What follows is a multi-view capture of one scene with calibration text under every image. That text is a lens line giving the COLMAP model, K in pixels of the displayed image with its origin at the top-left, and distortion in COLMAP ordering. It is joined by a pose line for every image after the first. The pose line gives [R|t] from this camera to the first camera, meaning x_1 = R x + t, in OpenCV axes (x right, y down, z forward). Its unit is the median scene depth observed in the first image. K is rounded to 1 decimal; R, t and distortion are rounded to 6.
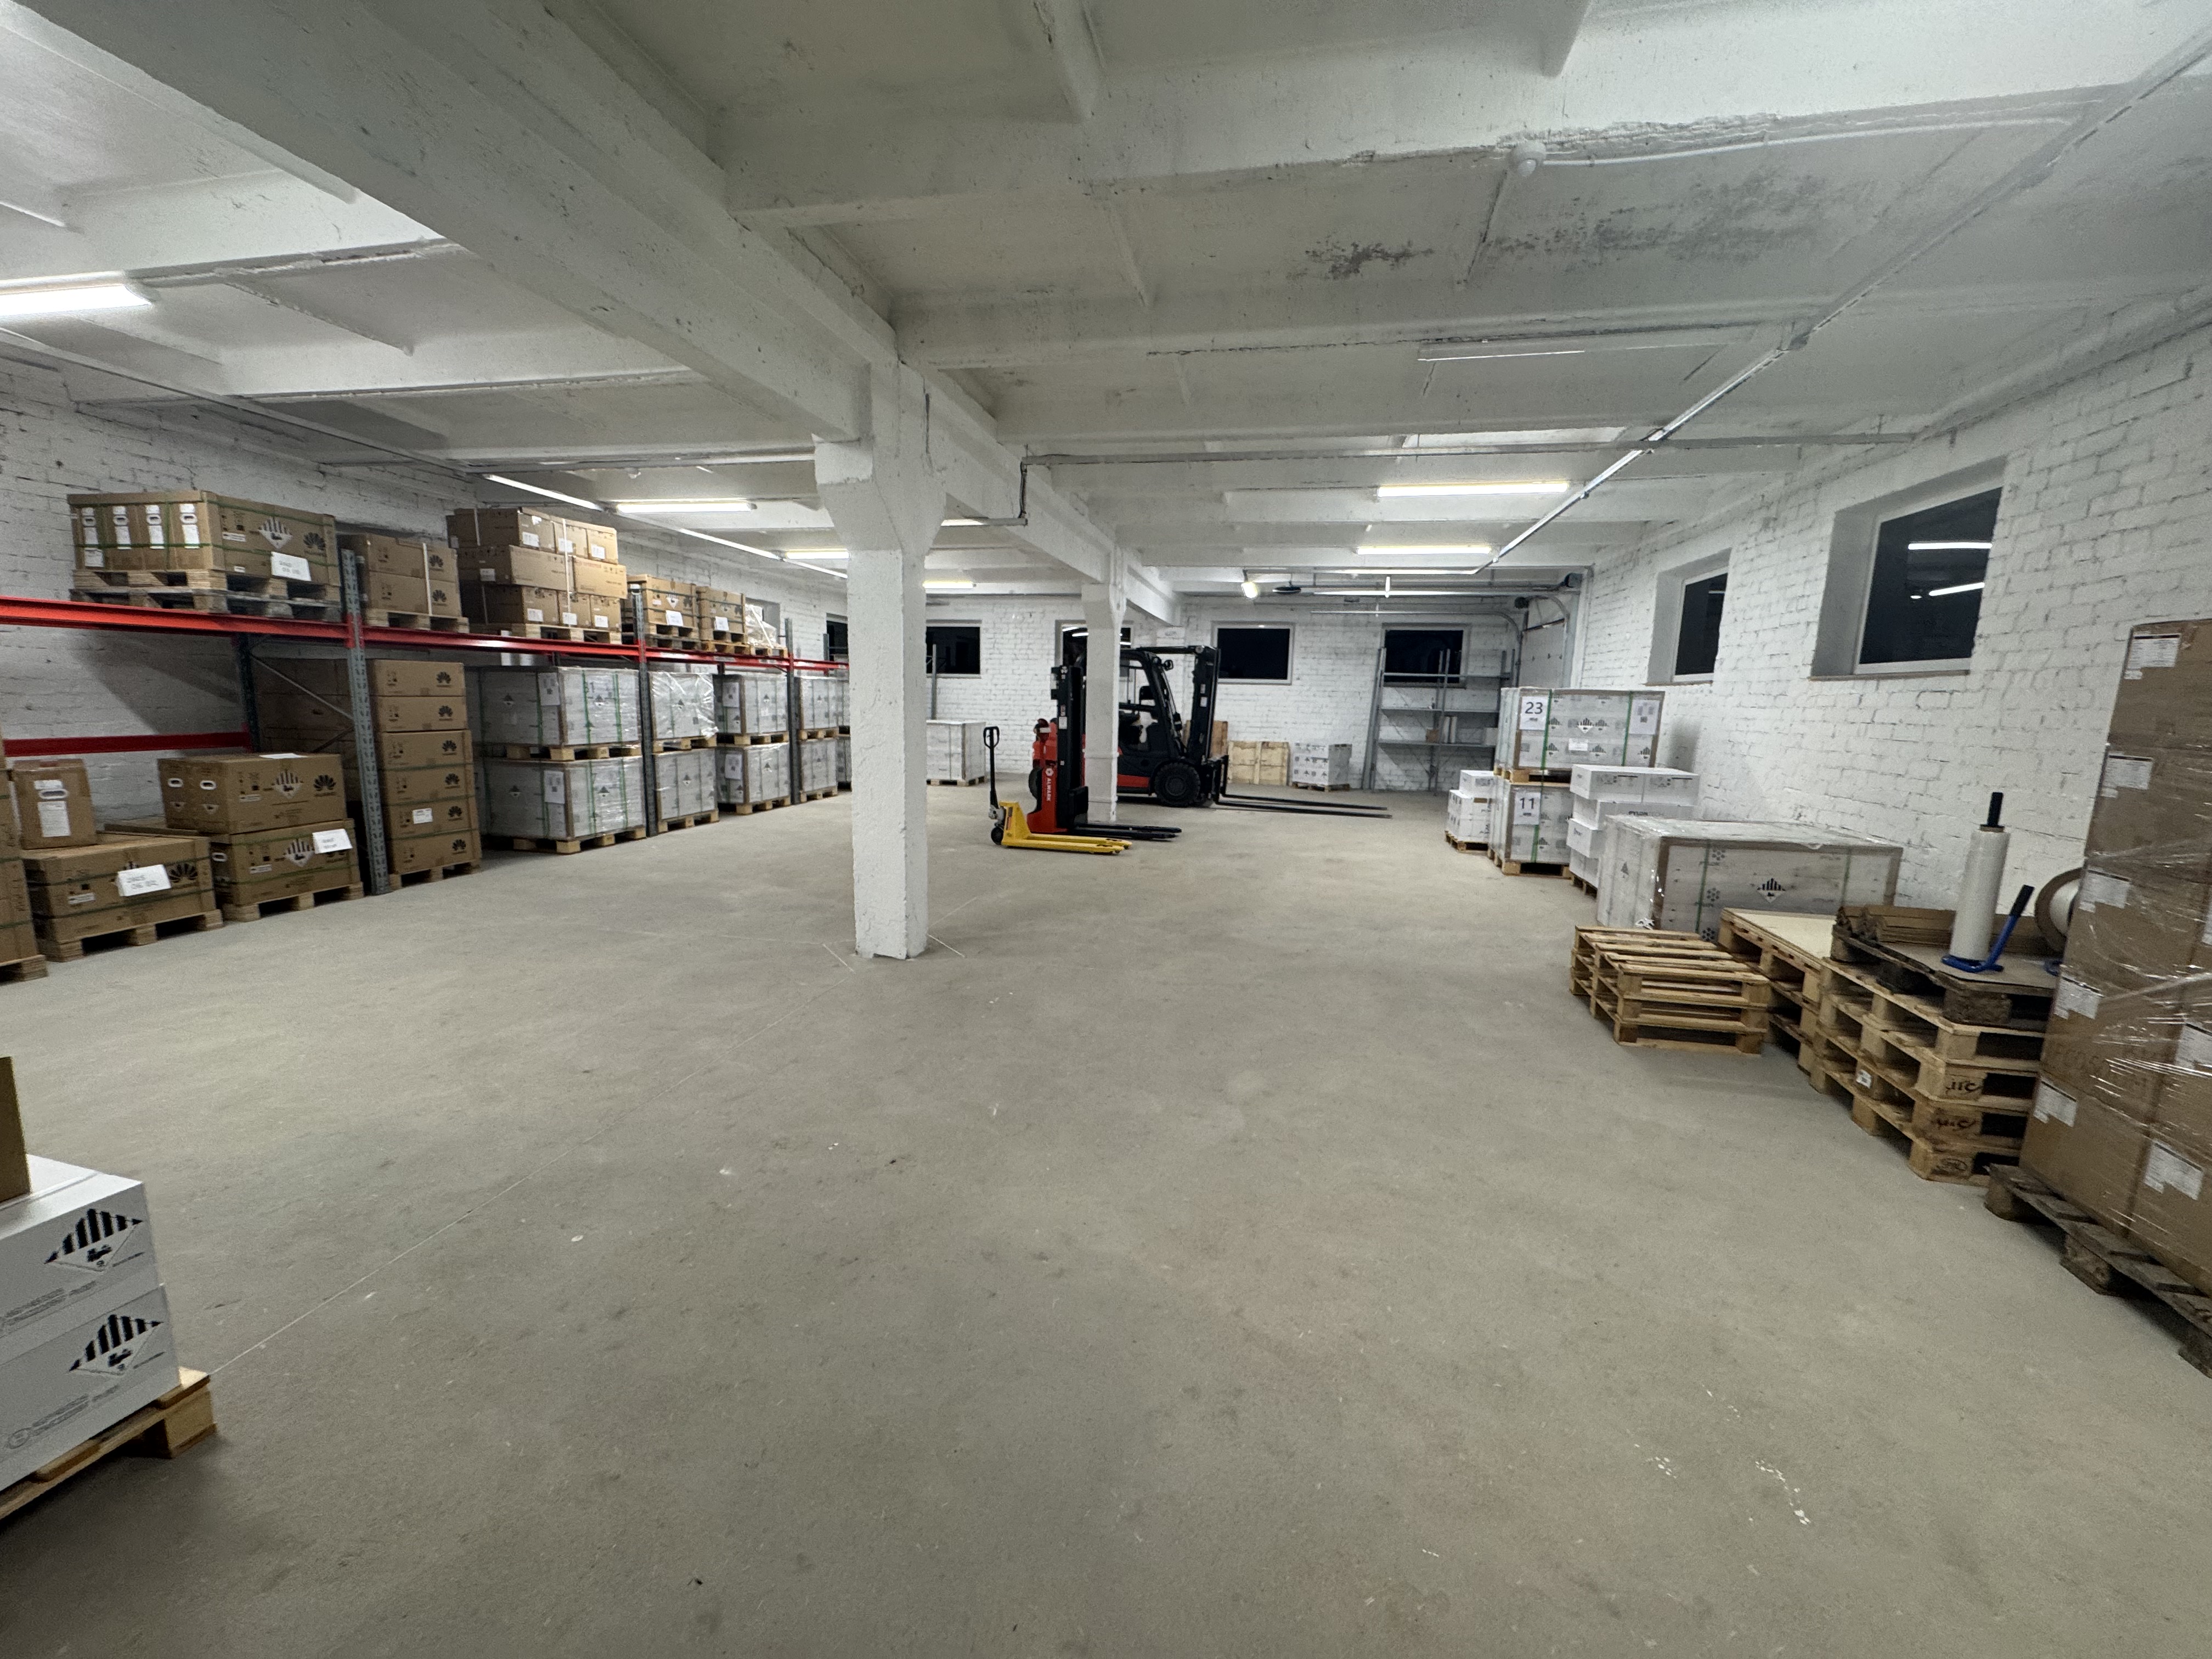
lens RADIAL K [[883.5, 0, 1107.0], [0, 883.5, 828.0], [0, 0, 1]] dist [-0.002190, -0.000230]
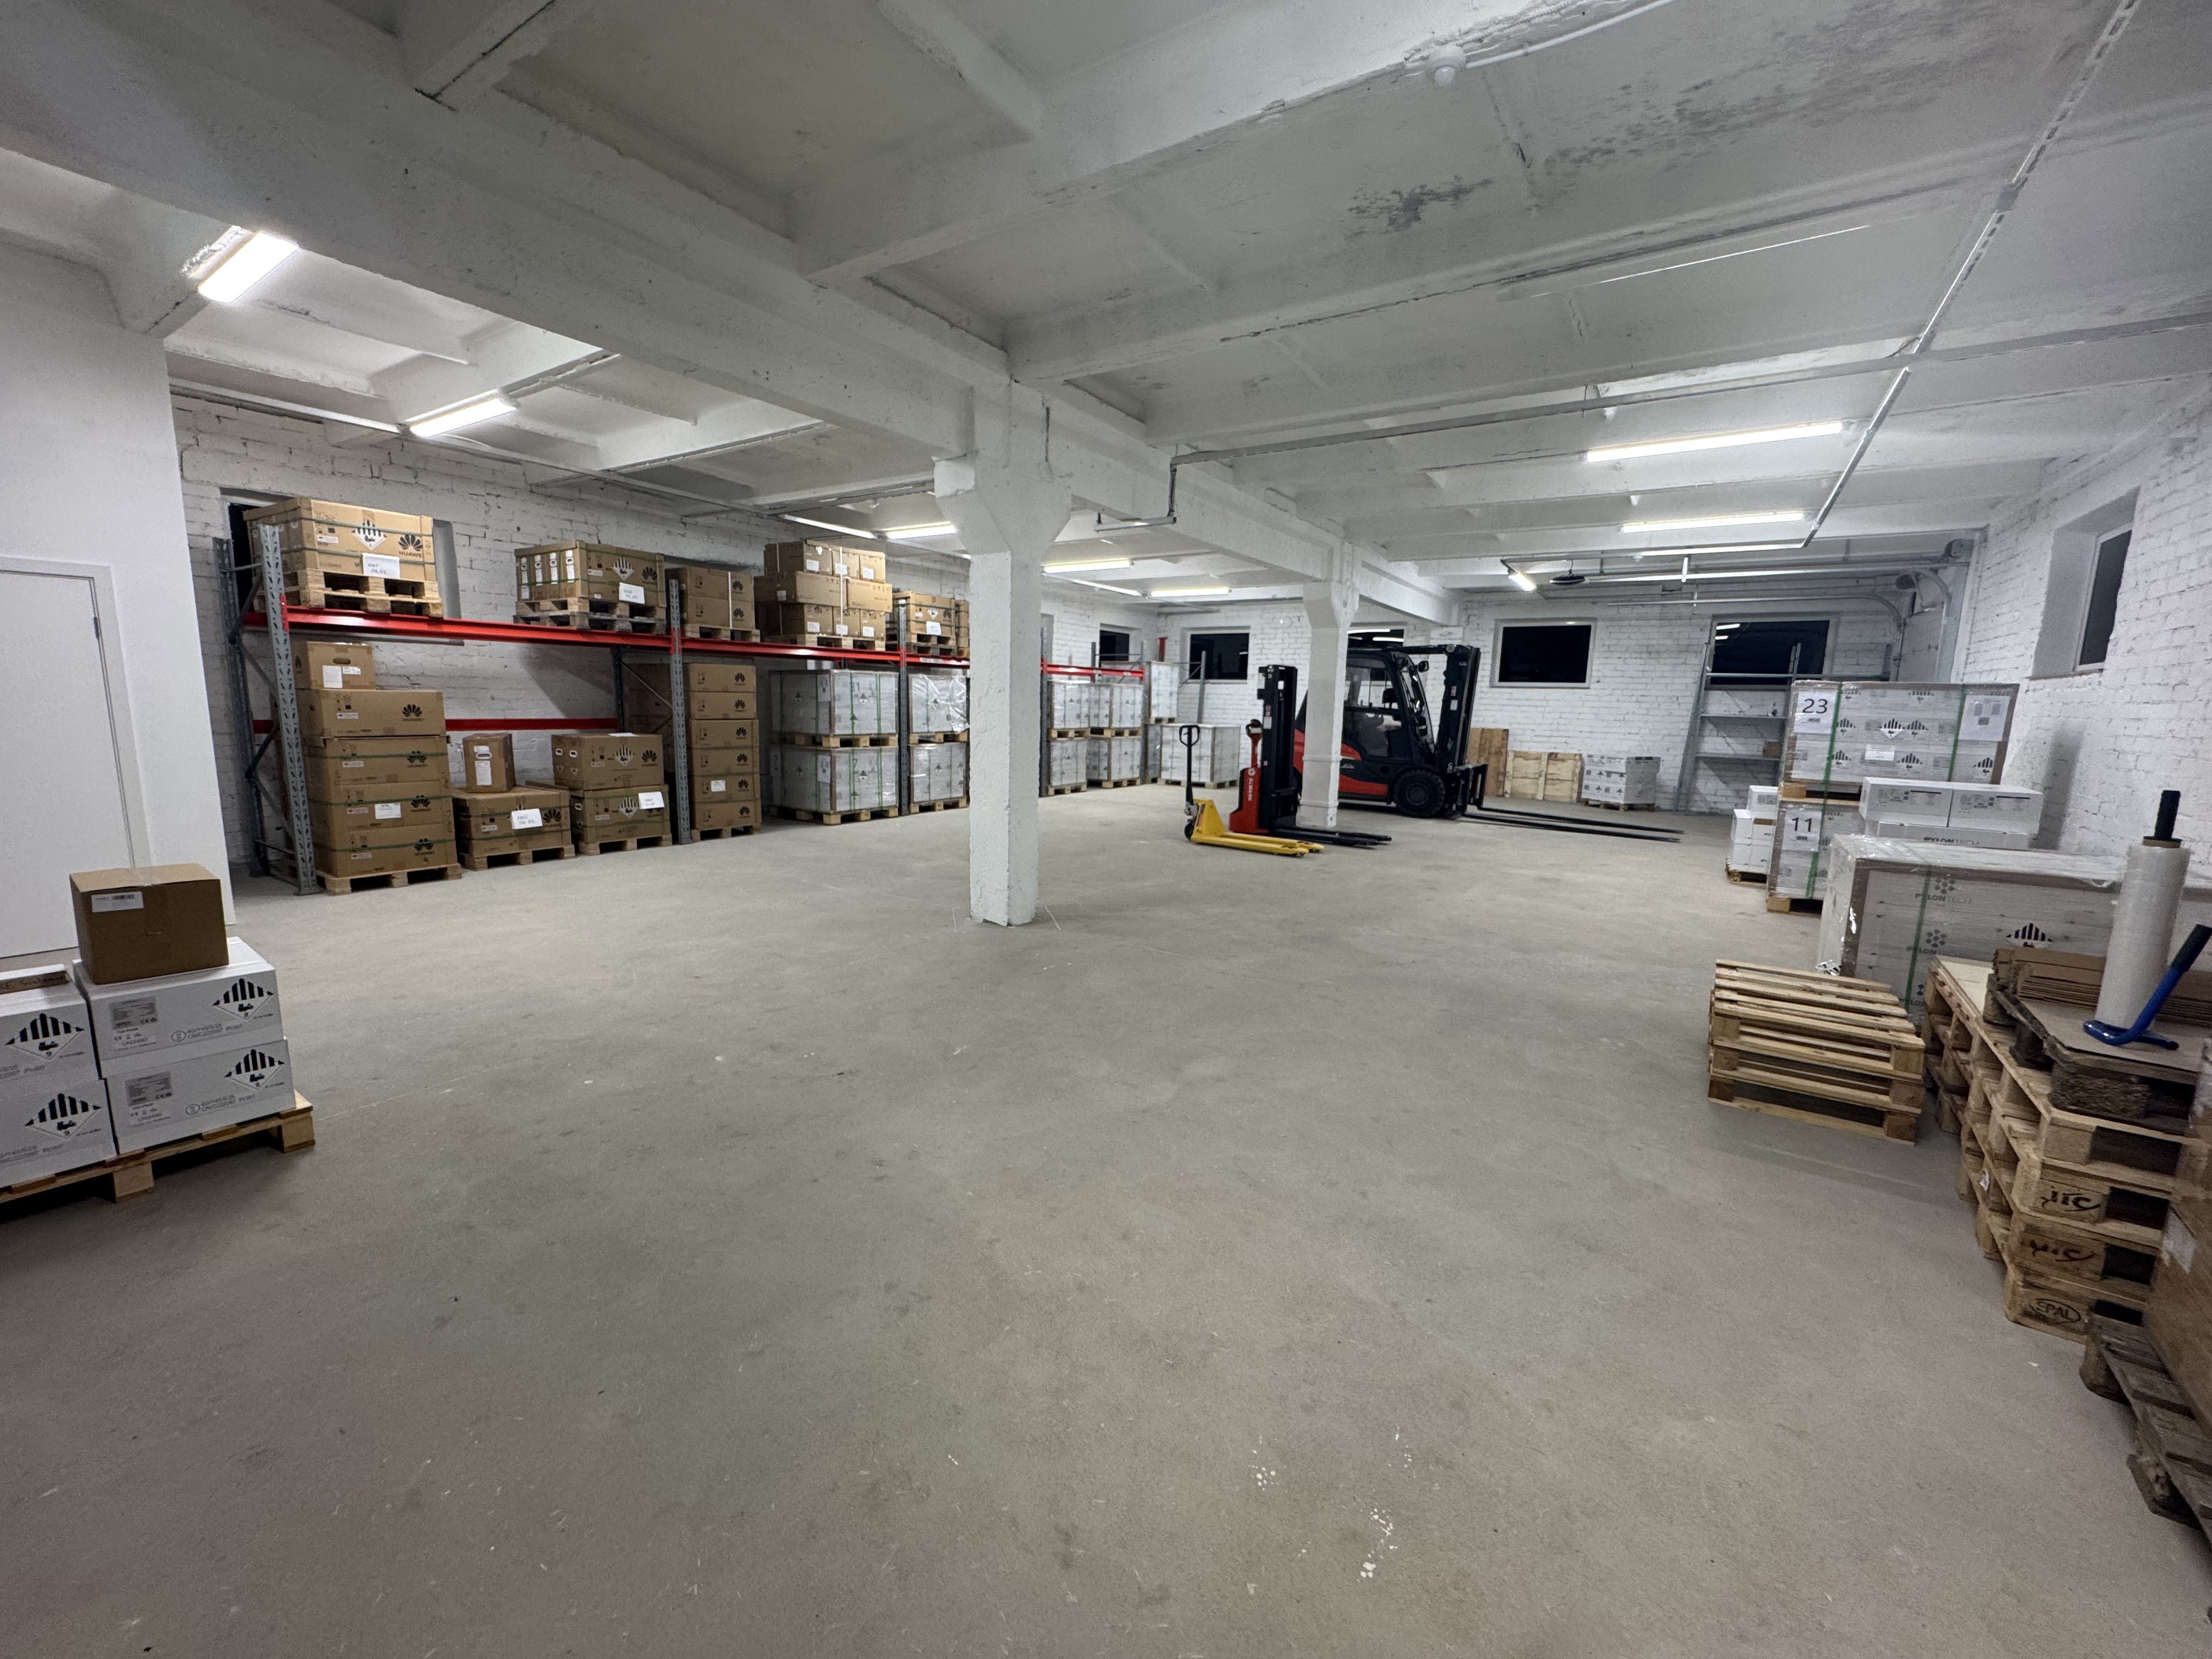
lens RADIAL K [[884.4, 0, 1104.4], [0, 884.4, 828.0], [0, 0, 1]] dist [-0.001918, -0.000185]
pose [[0.928405, 0.053773, -0.367659, 0.252723], [-0.059078, 0.998248, -0.003179, 0.021351], [0.366845, 0.024672, 0.929955, 0.023263]]
